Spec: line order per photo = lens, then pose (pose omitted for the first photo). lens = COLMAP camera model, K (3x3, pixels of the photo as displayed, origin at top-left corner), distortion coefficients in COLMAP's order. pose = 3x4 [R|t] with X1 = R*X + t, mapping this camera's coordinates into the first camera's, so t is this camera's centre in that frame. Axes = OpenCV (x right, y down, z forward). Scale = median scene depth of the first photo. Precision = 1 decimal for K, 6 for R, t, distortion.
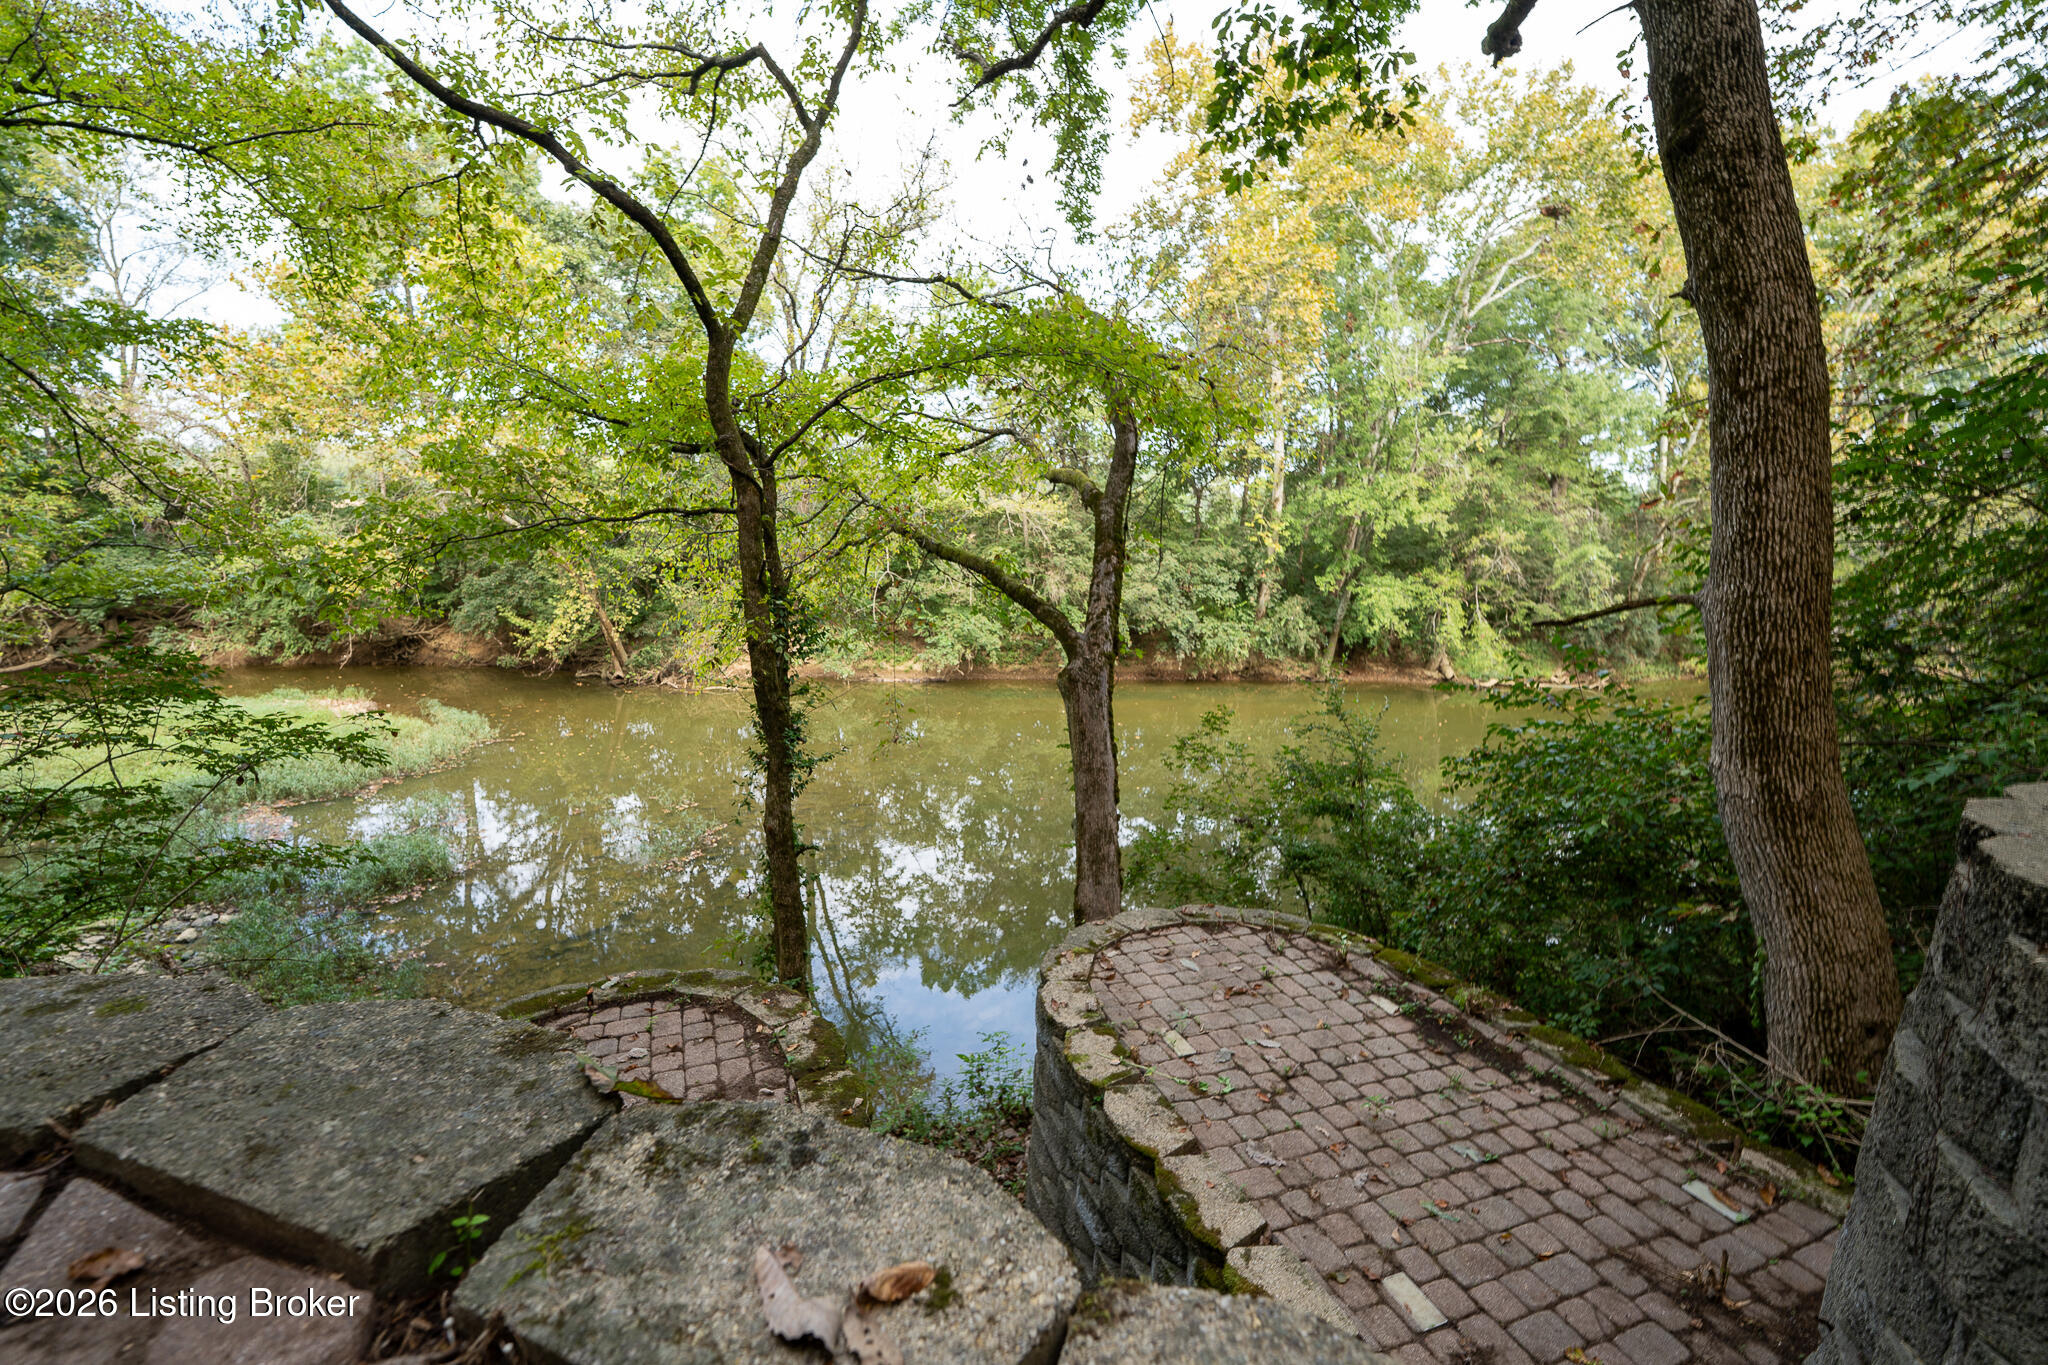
lens RADIAL K [[825.3, 0, 979.7], [0, 825.3, 706.9], [0, 0, 1]] dist [-0.011856, -0.000263]
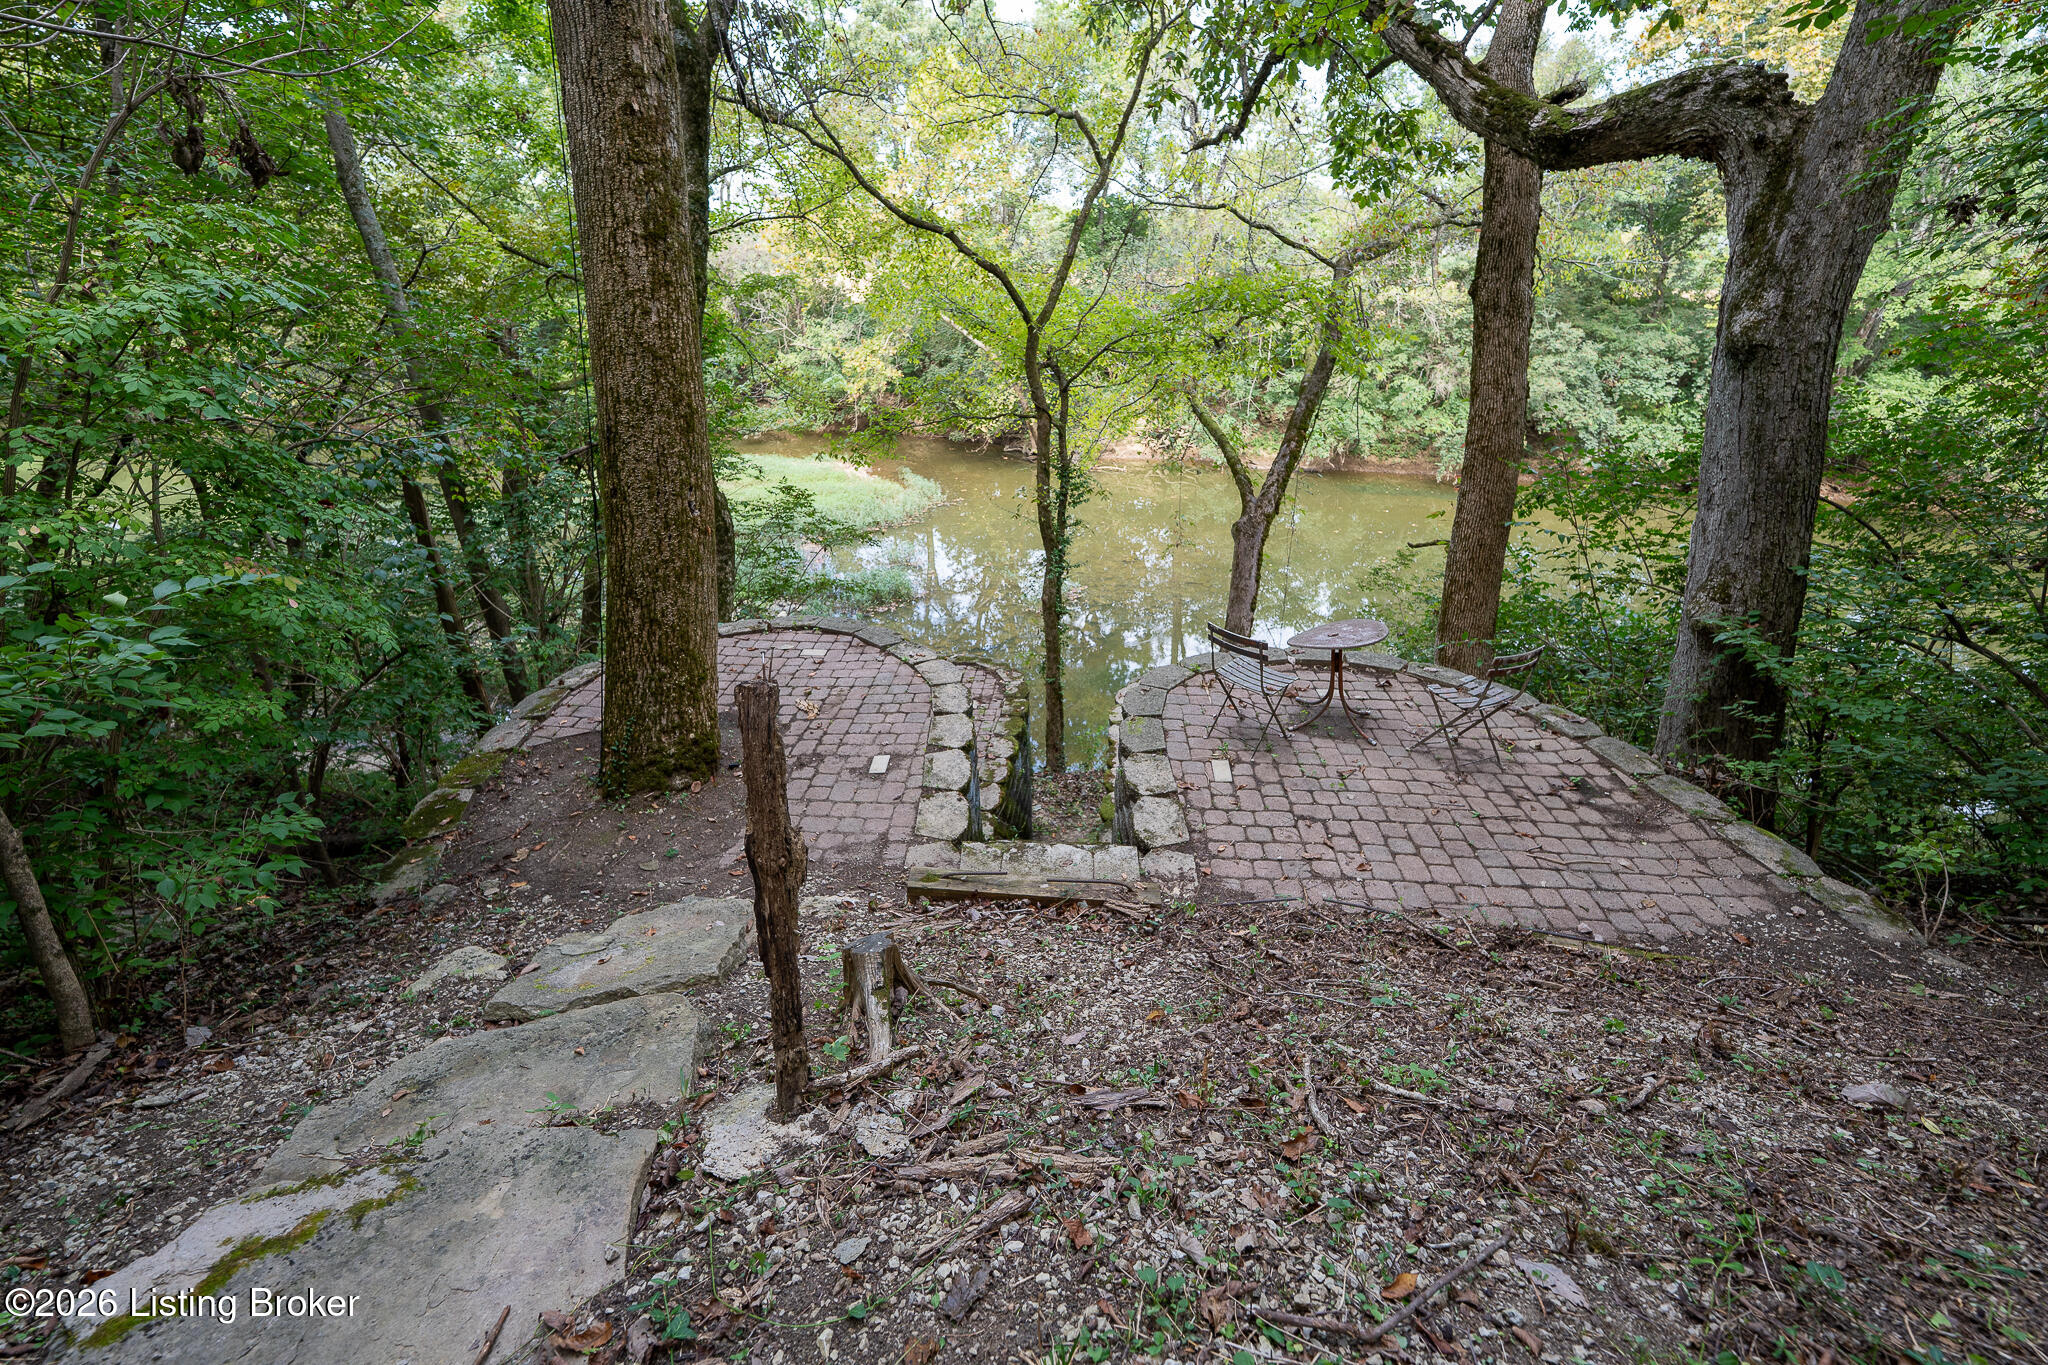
lens RADIAL K [[825.3, 0, 979.7], [0, 825.3, 706.9], [0, 0, 1]] dist [-0.011856, -0.000263]
pose [[0.873013, 0.184604, -0.451408, 0.118514], [-0.047040, 0.953151, 0.298816, -0.041039], [0.485422, -0.239636, 0.840797, -0.168123]]
